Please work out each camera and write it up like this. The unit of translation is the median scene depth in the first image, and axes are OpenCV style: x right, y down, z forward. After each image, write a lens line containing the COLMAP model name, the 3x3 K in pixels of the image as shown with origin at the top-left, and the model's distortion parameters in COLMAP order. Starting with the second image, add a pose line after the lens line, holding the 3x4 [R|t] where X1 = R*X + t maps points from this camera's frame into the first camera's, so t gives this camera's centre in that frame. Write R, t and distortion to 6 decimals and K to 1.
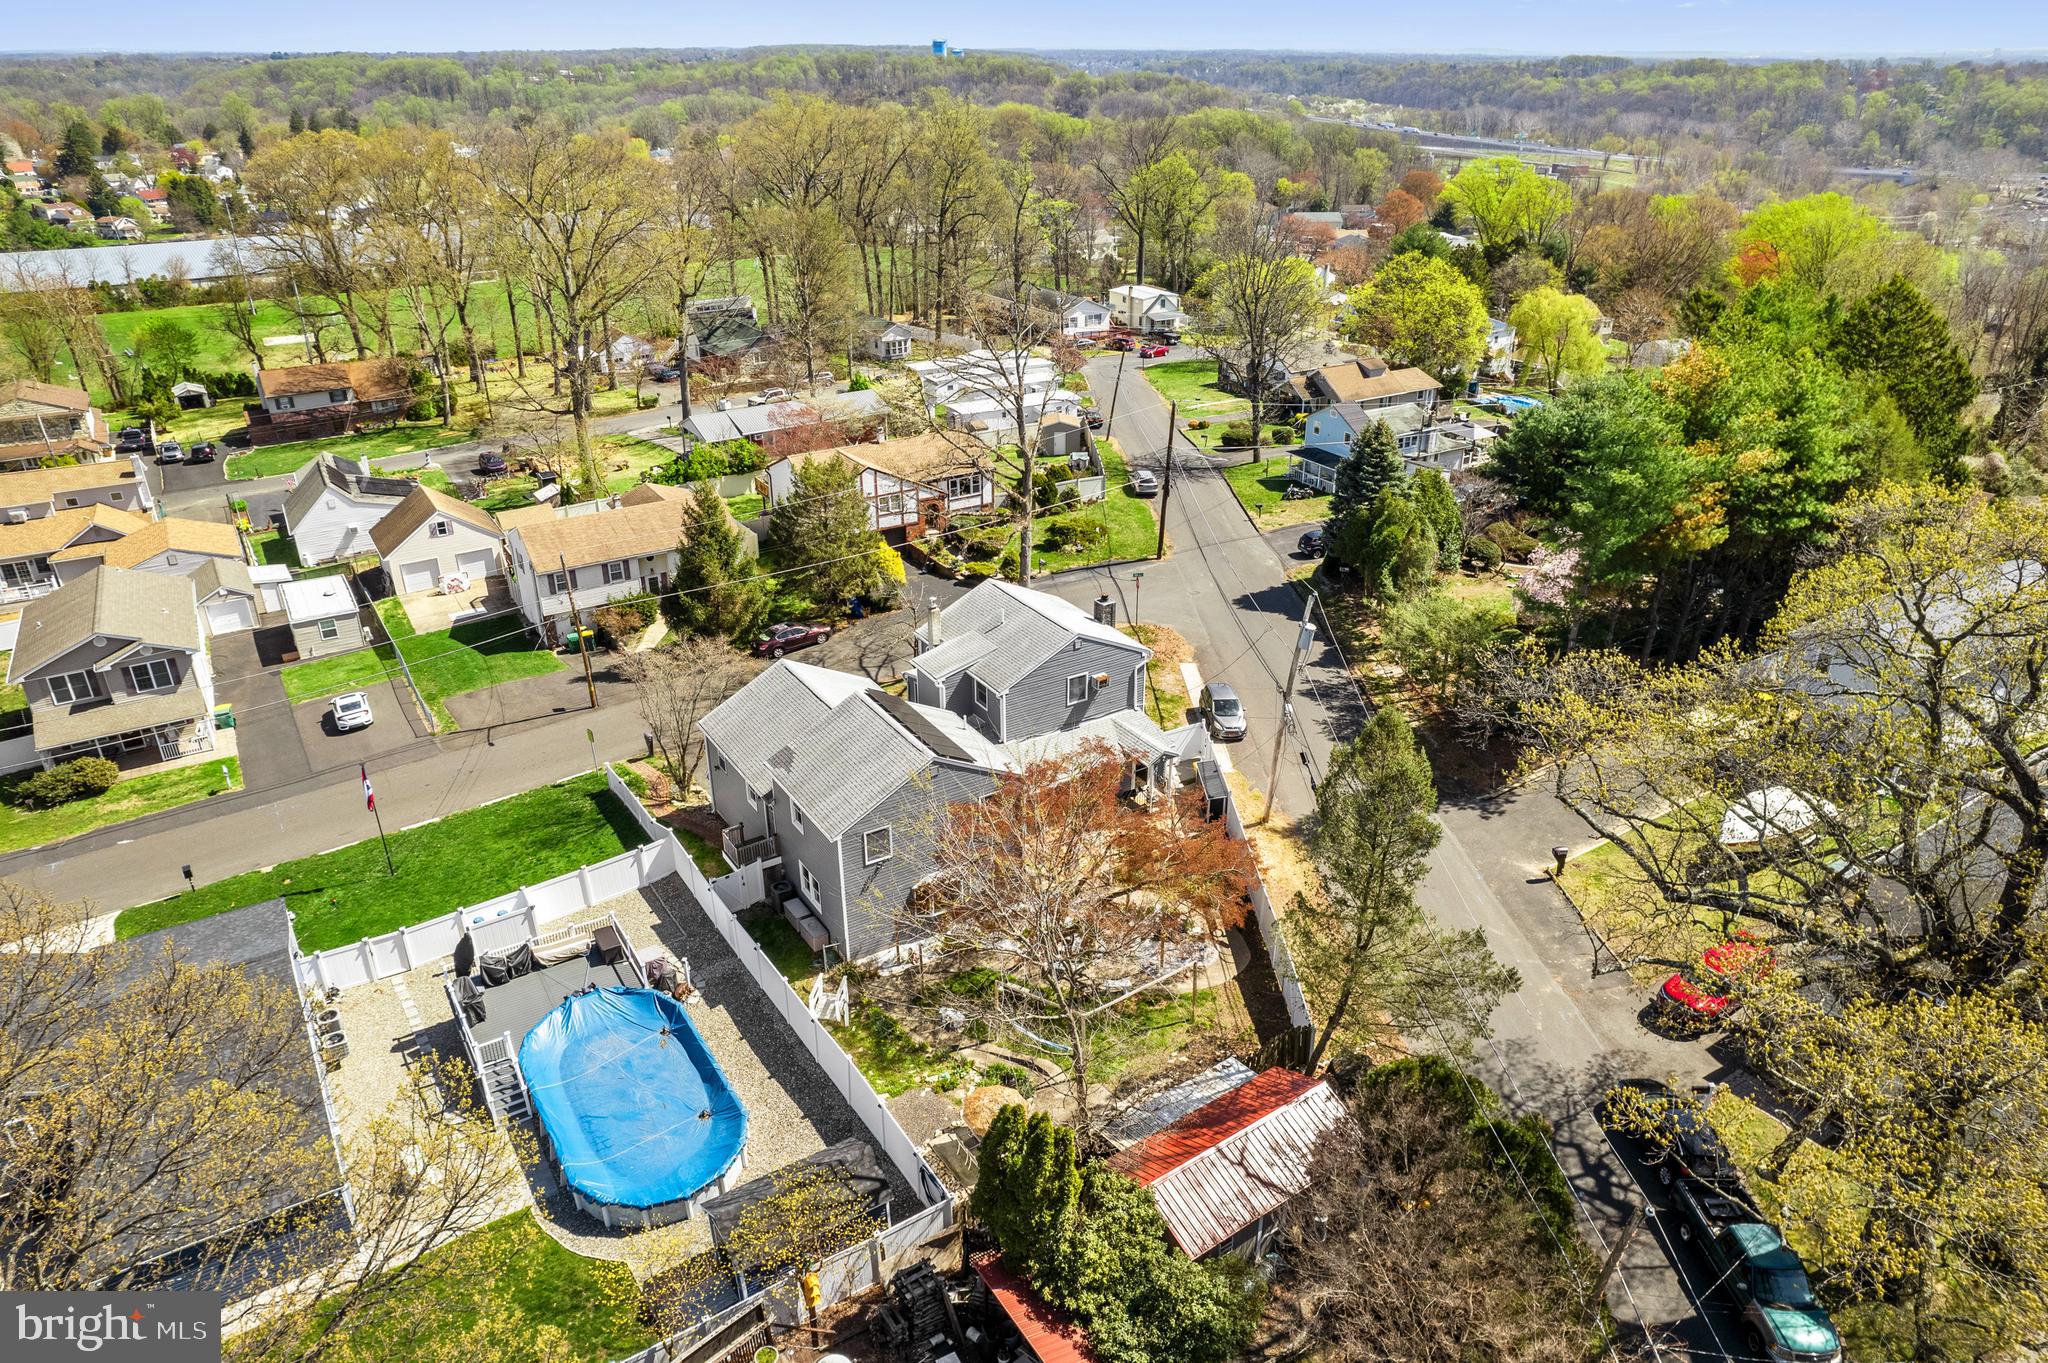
lens RADIAL K [[1348.2, 0, 1027.1], [0, 1348.2, 681.7], [0, 0, 1]] dist [-0.075893, 0.069521]
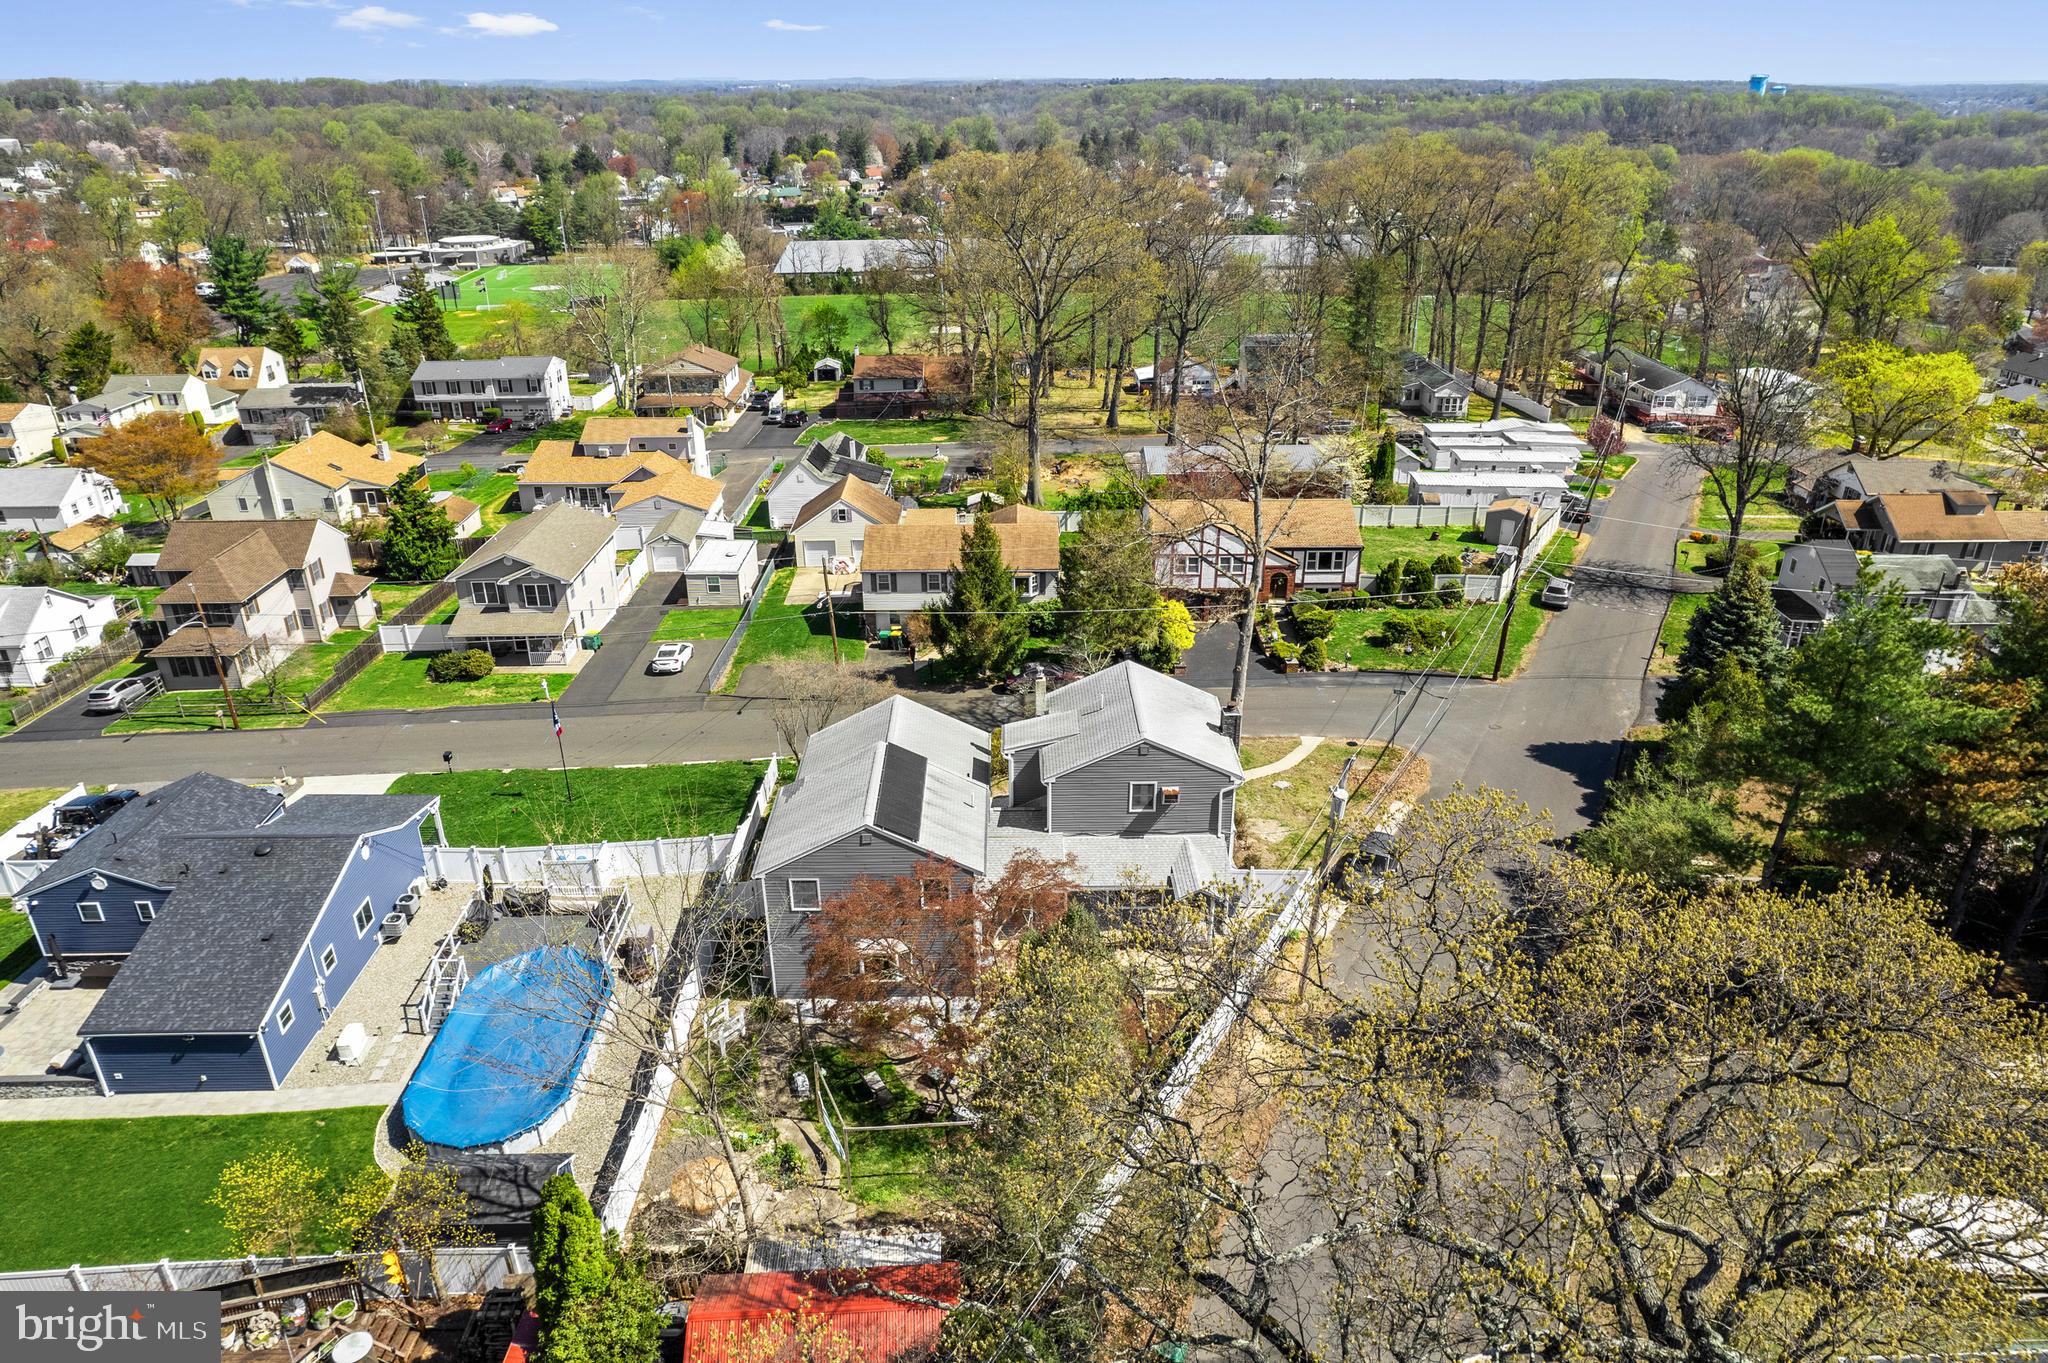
lens RADIAL K [[1347.3, 0, 1029.4], [0, 1347.3, 672.5], [0, 0, 1]] dist [-0.090112, 0.087784]
pose [[0.858512, 0.210667, -0.467521, 0.244915], [-0.221846, 0.974564, 0.031766, -0.057308], [0.462322, 0.076446, 0.883411, 0.094669]]
